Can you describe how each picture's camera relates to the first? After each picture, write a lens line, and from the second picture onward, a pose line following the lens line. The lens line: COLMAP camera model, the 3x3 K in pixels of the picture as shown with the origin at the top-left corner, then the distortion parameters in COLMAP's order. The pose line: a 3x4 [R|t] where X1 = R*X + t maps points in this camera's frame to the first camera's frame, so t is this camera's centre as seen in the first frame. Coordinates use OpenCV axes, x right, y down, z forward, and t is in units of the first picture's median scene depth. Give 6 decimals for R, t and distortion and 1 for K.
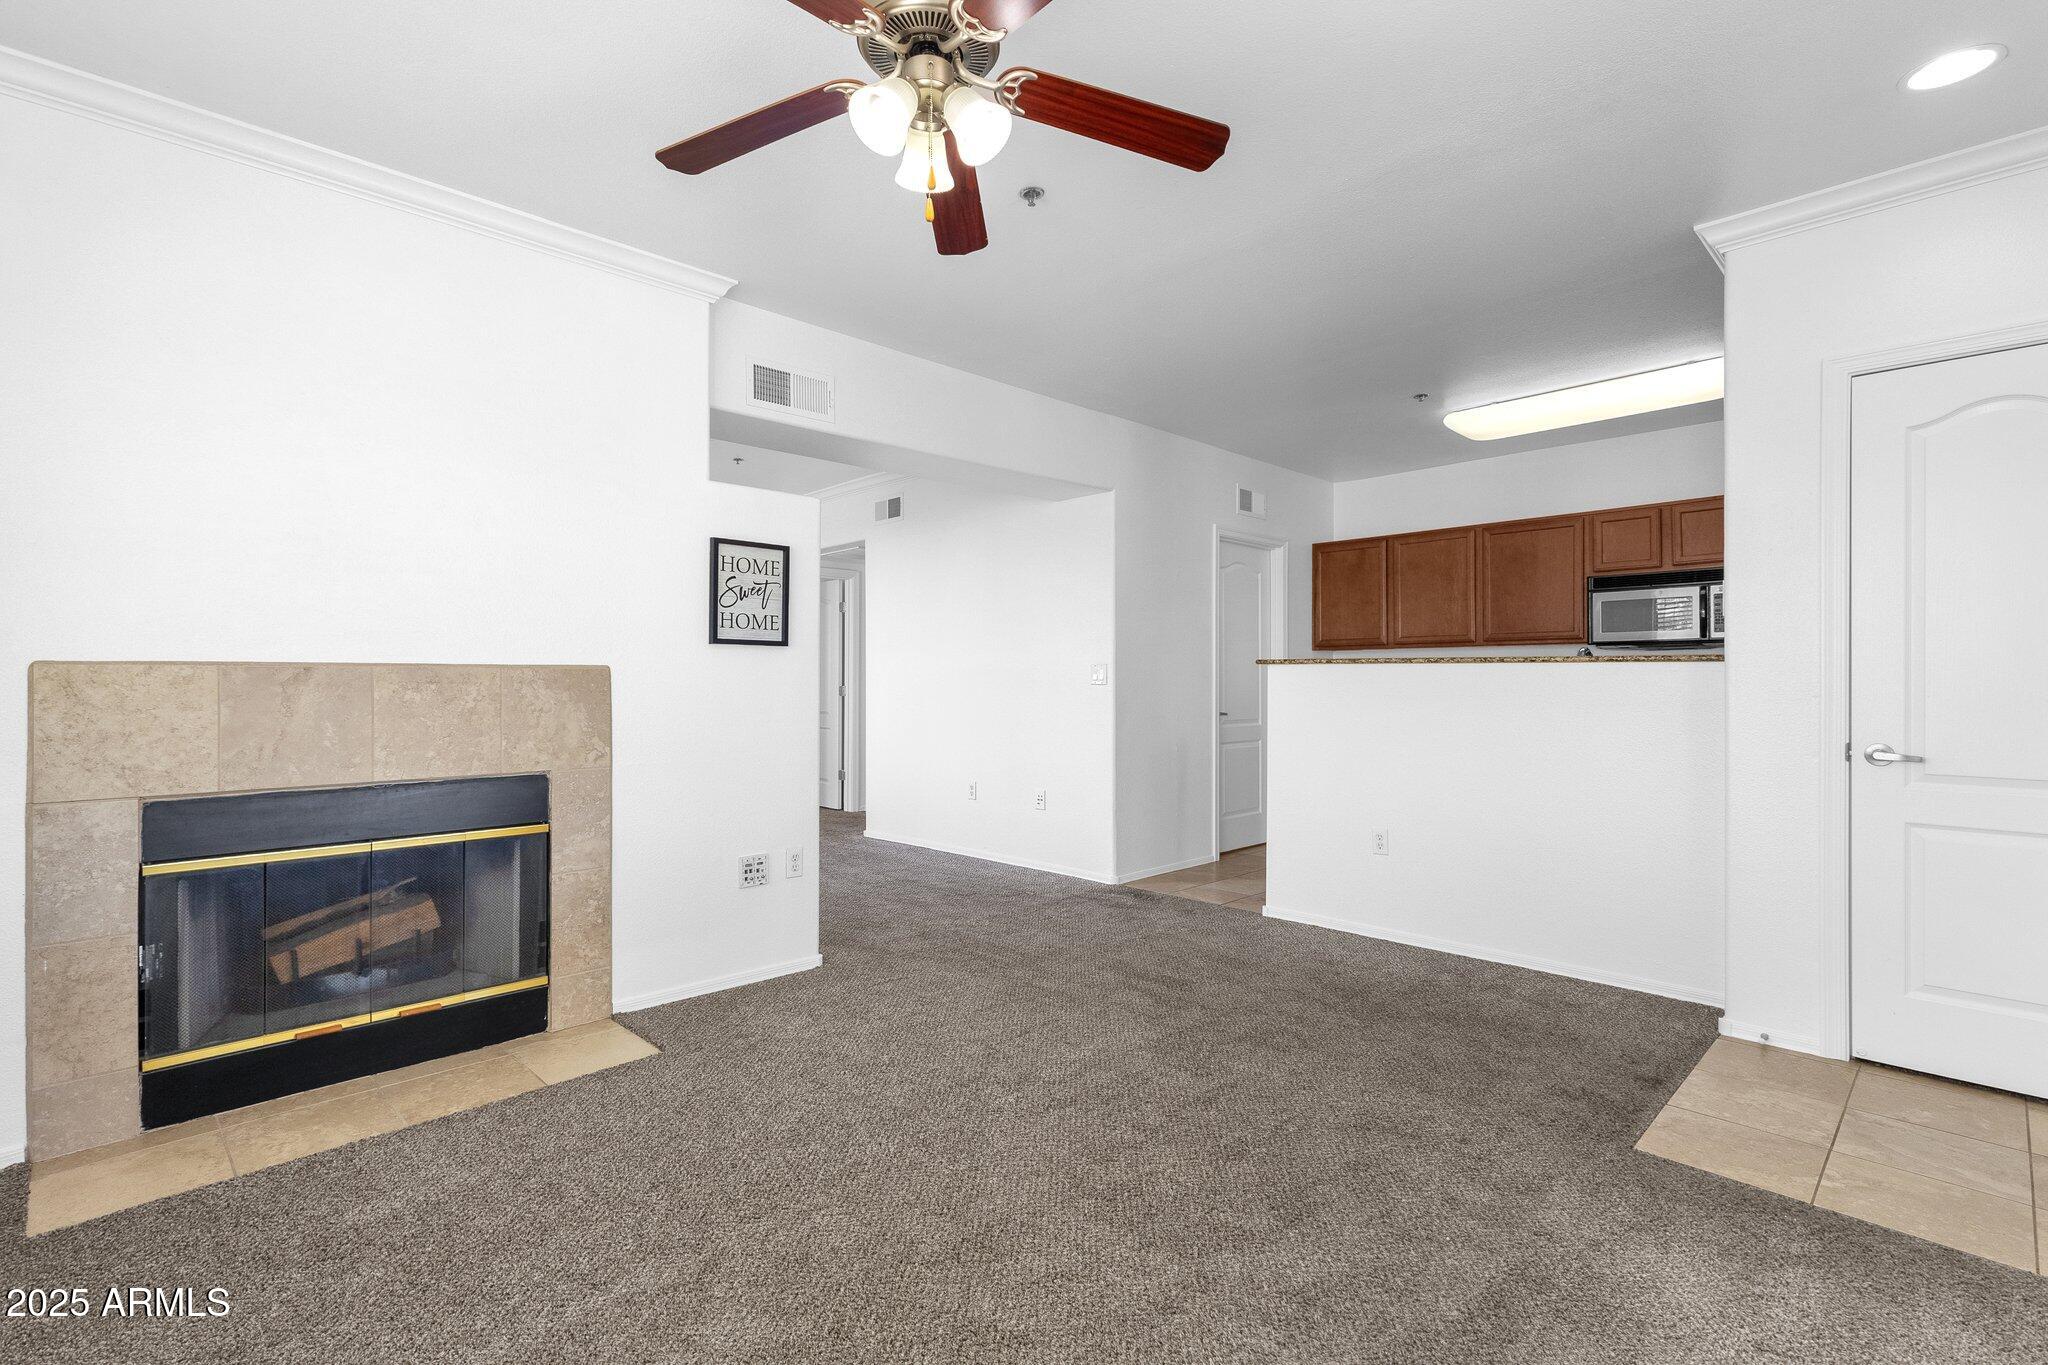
lens RADIAL K [[953.1, 0, 1024.0], [0, 953.1, 682.5], [0, 0, 1]] dist [0.005717, -0.000357]
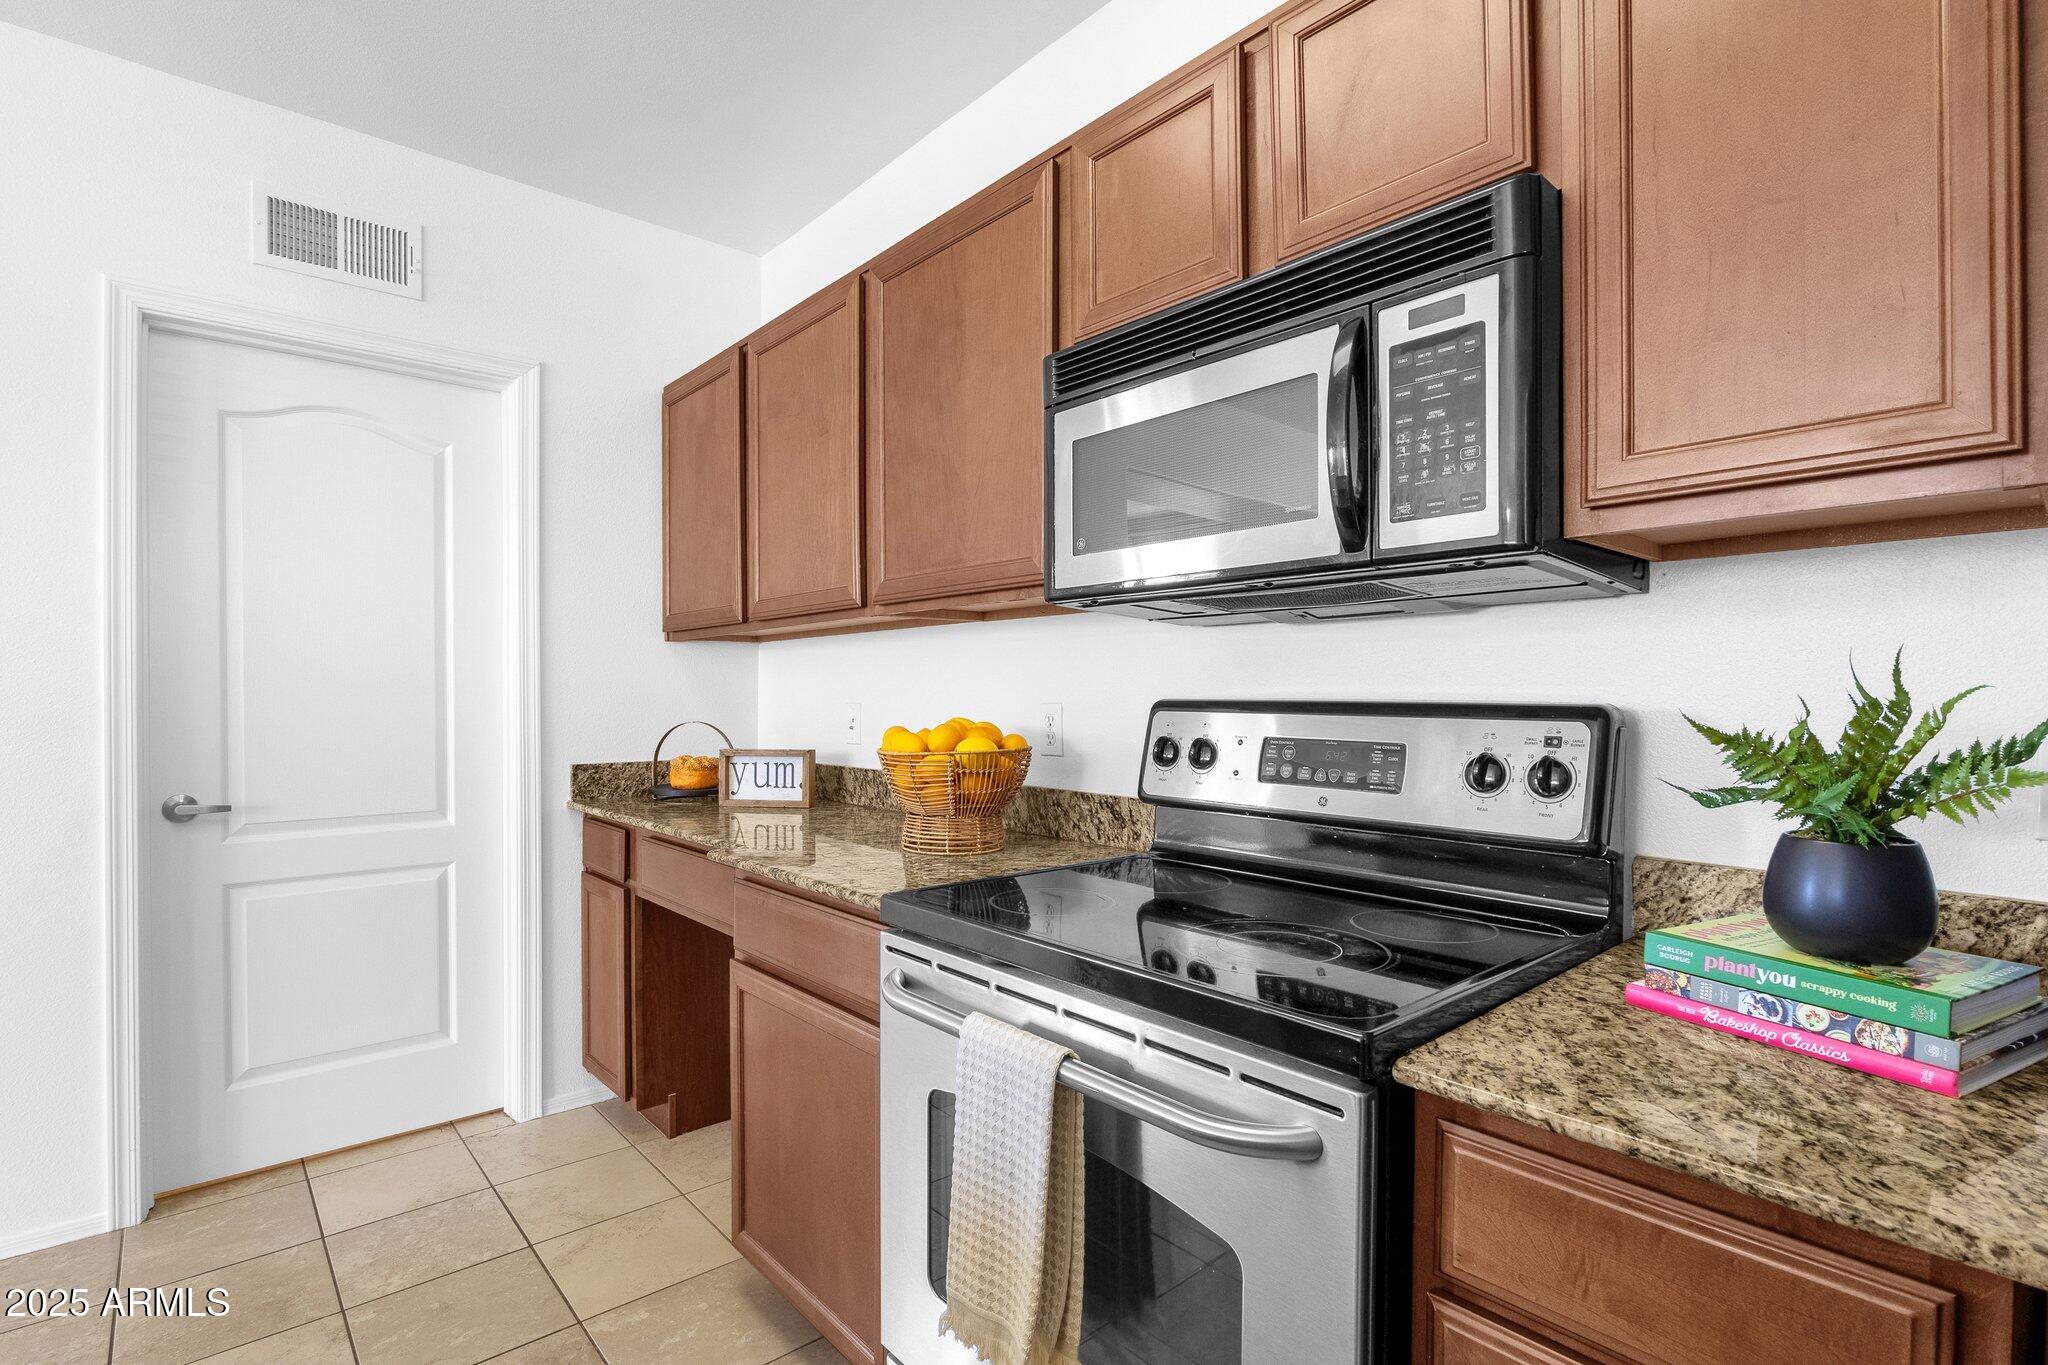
lens RADIAL K [[991.0, 0, 1022.2], [0, 991.0, 711.7], [0, 0, 1]] dist [-0.001790, 0.000050]
pose [[0.997117, 0.001514, -0.075866, 0.967207], [0.000120, 0.999768, 0.021533, -0.022912], [0.075881, -0.021480, 0.996886, 1.133311]]
